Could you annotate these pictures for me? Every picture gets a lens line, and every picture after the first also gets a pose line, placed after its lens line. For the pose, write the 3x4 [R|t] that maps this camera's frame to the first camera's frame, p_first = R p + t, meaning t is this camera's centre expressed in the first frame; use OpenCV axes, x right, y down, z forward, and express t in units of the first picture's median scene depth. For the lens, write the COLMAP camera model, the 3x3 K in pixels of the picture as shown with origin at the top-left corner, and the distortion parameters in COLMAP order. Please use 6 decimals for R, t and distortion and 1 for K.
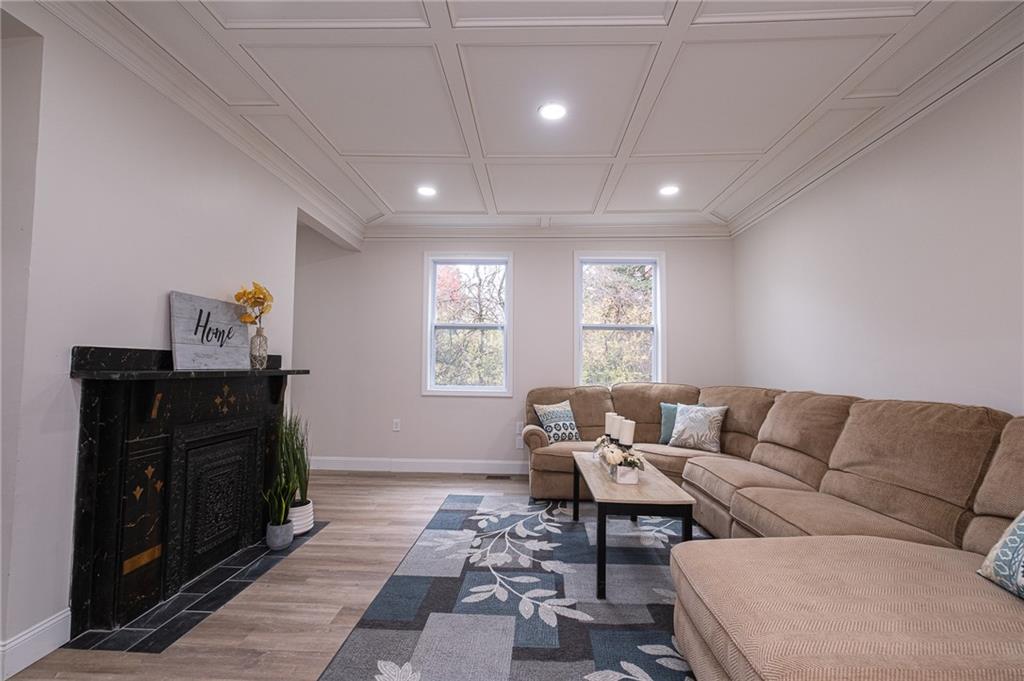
lens RADIAL K [[444.7, 0, 512.9], [0, 444.7, 342.1], [0, 0, 1]] dist [-0.005548, 0.000153]
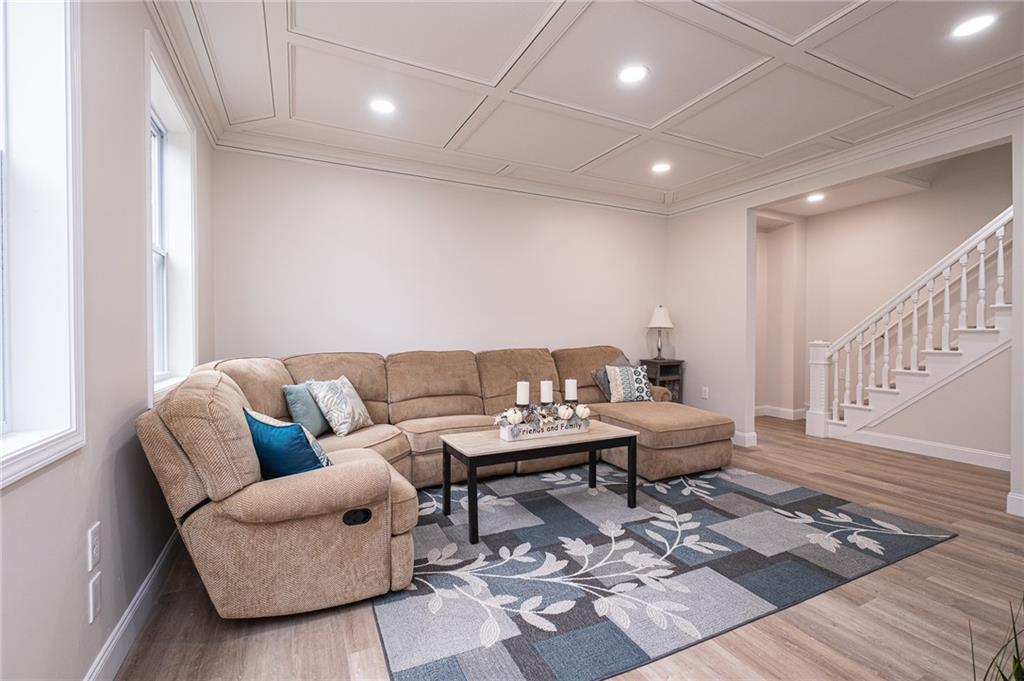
lens RADIAL K [[444.7, 0, 512.9], [0, 444.7, 342.1], [0, 0, 1]] dist [-0.005548, 0.000153]
pose [[-0.476465, -0.027564, 0.878761, -0.588300], [-0.053839, 0.998547, 0.002129, 0.076645], [-0.877544, -0.046297, -0.477256, 1.481549]]
